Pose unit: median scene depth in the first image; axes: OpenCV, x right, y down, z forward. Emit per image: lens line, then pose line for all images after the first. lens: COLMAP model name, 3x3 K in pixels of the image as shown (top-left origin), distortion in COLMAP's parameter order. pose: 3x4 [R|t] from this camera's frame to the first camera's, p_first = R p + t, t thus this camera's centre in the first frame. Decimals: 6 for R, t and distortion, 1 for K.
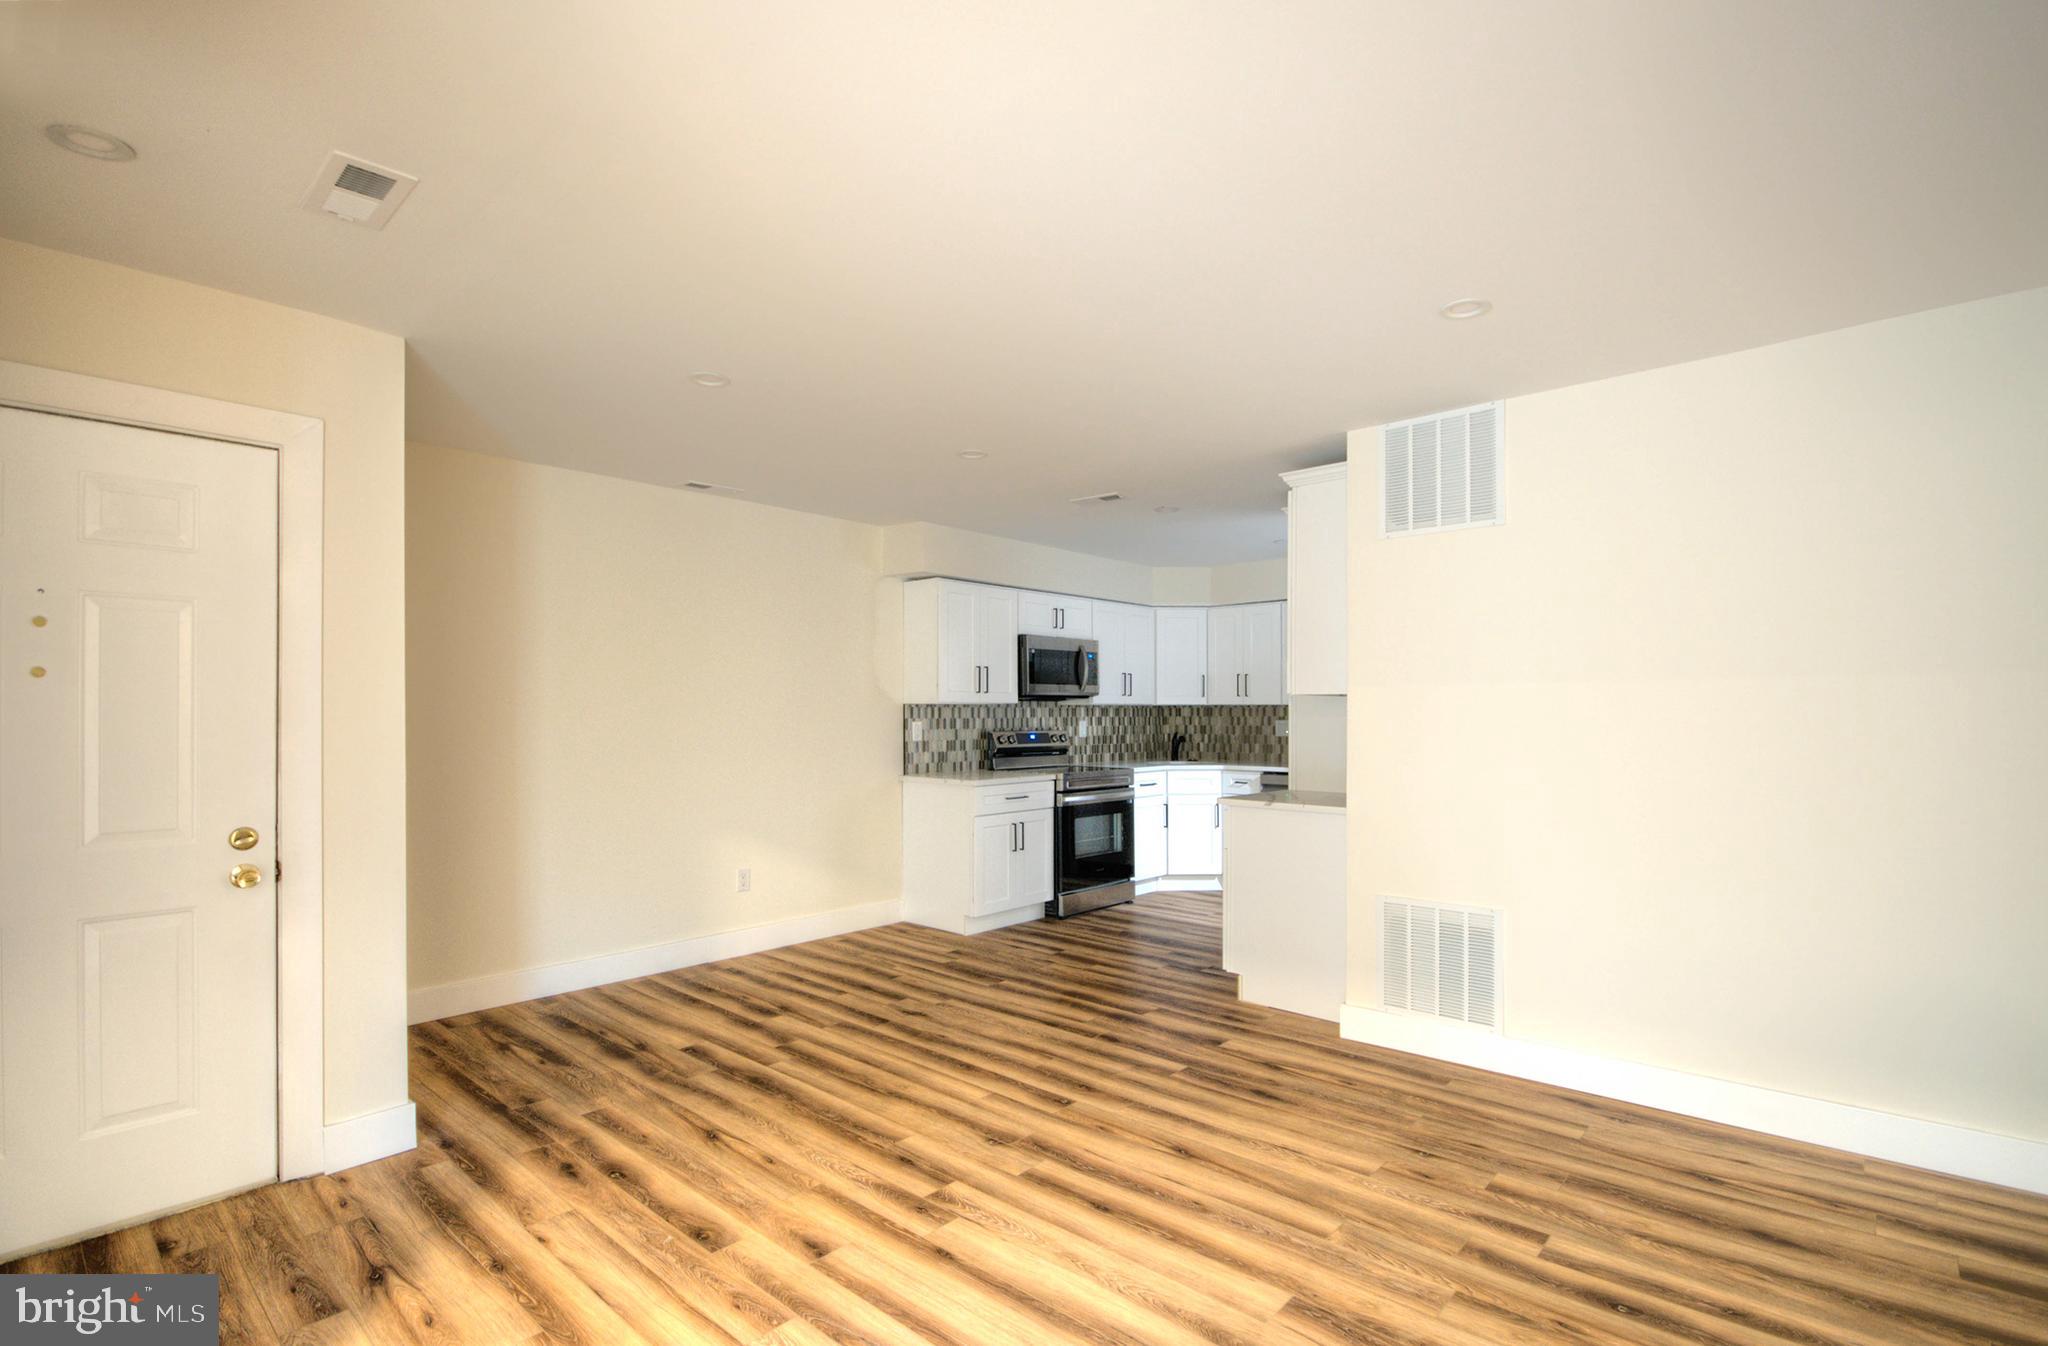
lens RADIAL K [[957.3, 0, 1025.9], [0, 957.3, 697.4], [0, 0, 1]] dist [-0.000492, 0.000045]
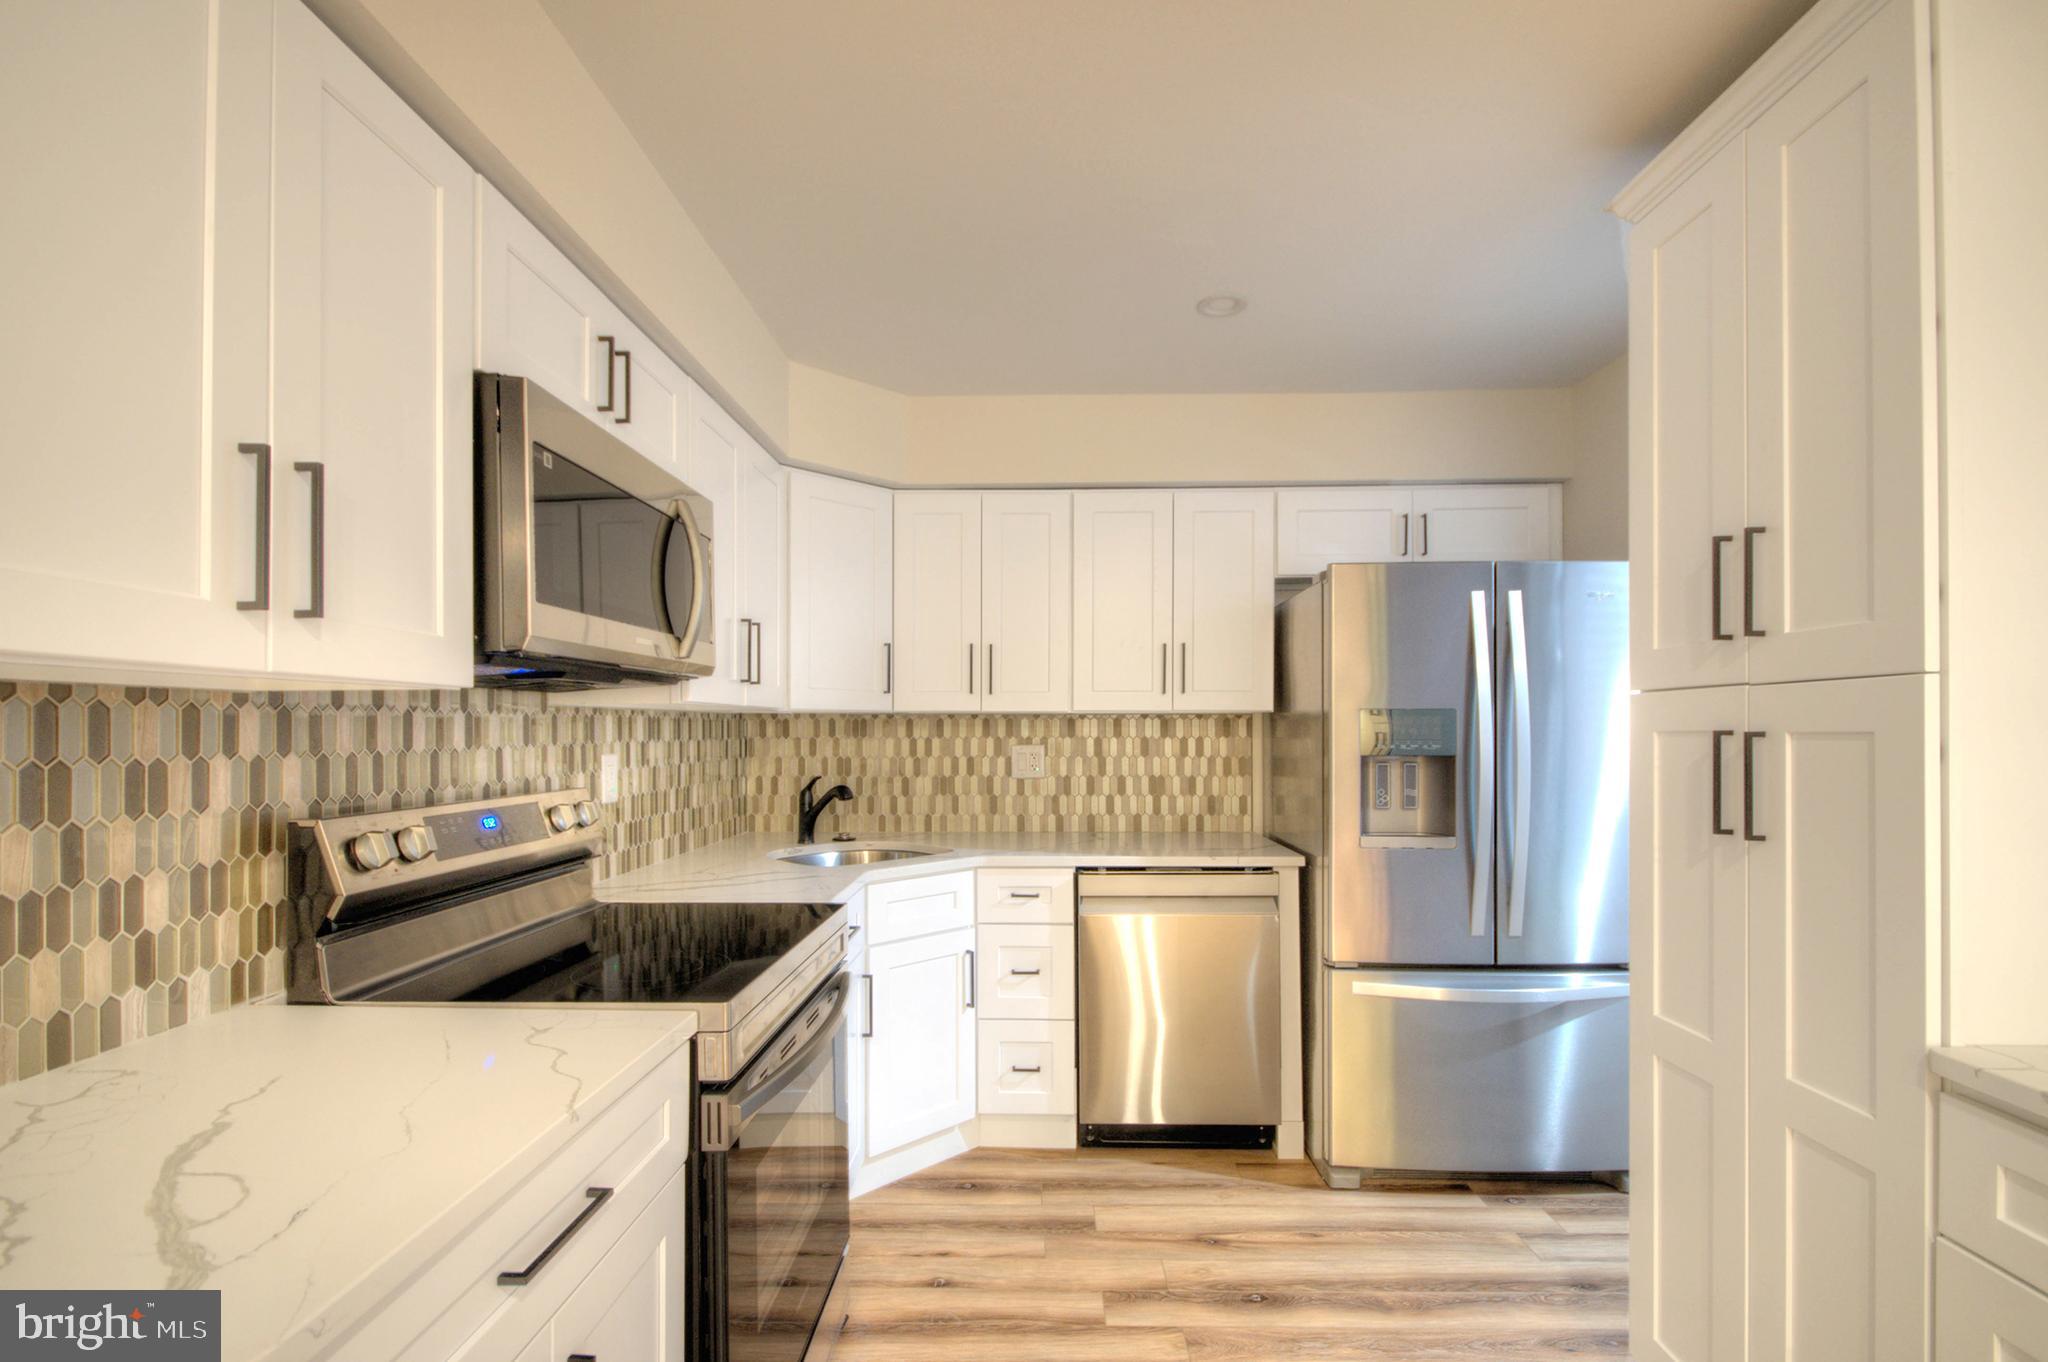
lens RADIAL K [[920.8, 0, 996.4], [0, 920.8, 729.7], [0, 0, 1]] dist [-0.001287, 0.000088]
pose [[0.769508, 0.001041, 0.638636, -0.070258], [-0.012016, 0.999845, 0.012849, 0.016208], [-0.638524, -0.017561, 0.769401, 1.074727]]
